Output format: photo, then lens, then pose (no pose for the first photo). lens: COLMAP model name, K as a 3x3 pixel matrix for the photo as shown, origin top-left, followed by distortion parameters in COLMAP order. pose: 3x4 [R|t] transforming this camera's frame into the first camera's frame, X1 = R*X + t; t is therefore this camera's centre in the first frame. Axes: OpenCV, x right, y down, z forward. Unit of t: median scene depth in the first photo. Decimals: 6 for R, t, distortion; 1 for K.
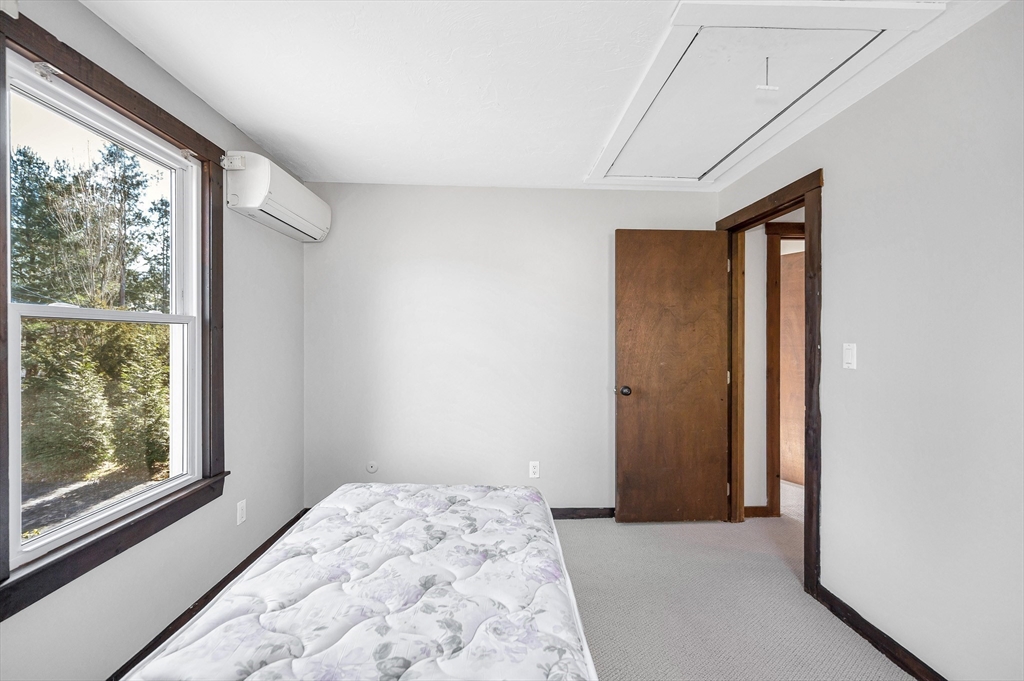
lens RADIAL K [[448.9, 0, 506.4], [0, 448.9, 333.2], [0, 0, 1]] dist [-0.000949, -0.000805]
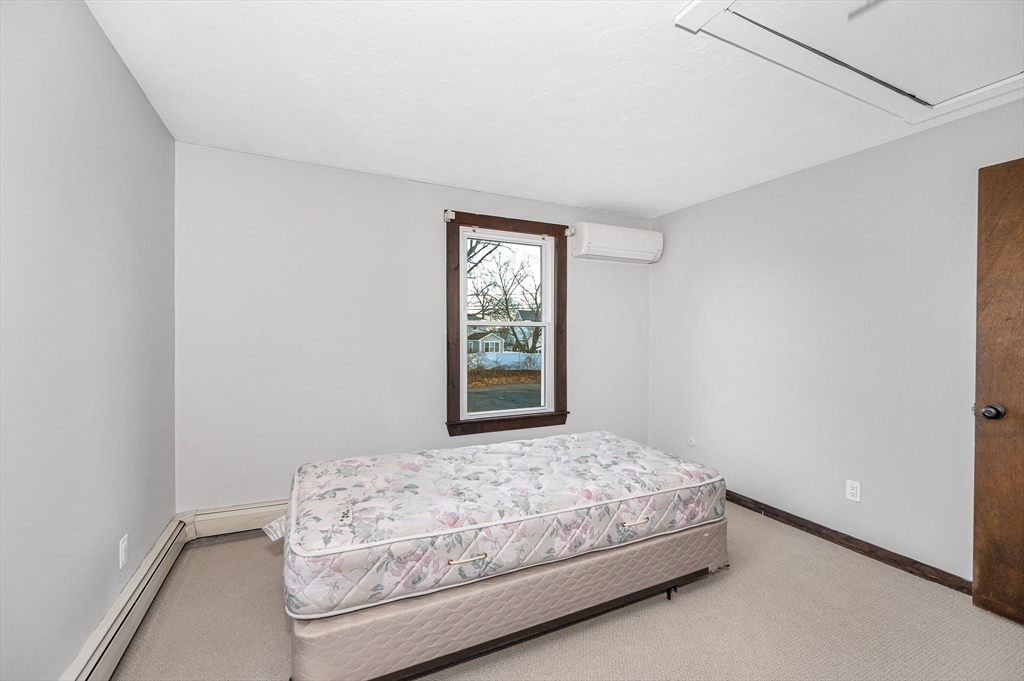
lens RADIAL K [[426.8, 0, 512.5], [0, 426.8, 341.2], [0, 0, 1]] dist [-0.002582, 0.000024]
pose [[0.388410, 0.005139, -0.921472, 0.811267], [0.006157, 0.999948, 0.008172, 0.022525], [0.921466, -0.008847, 0.388358, 0.164784]]
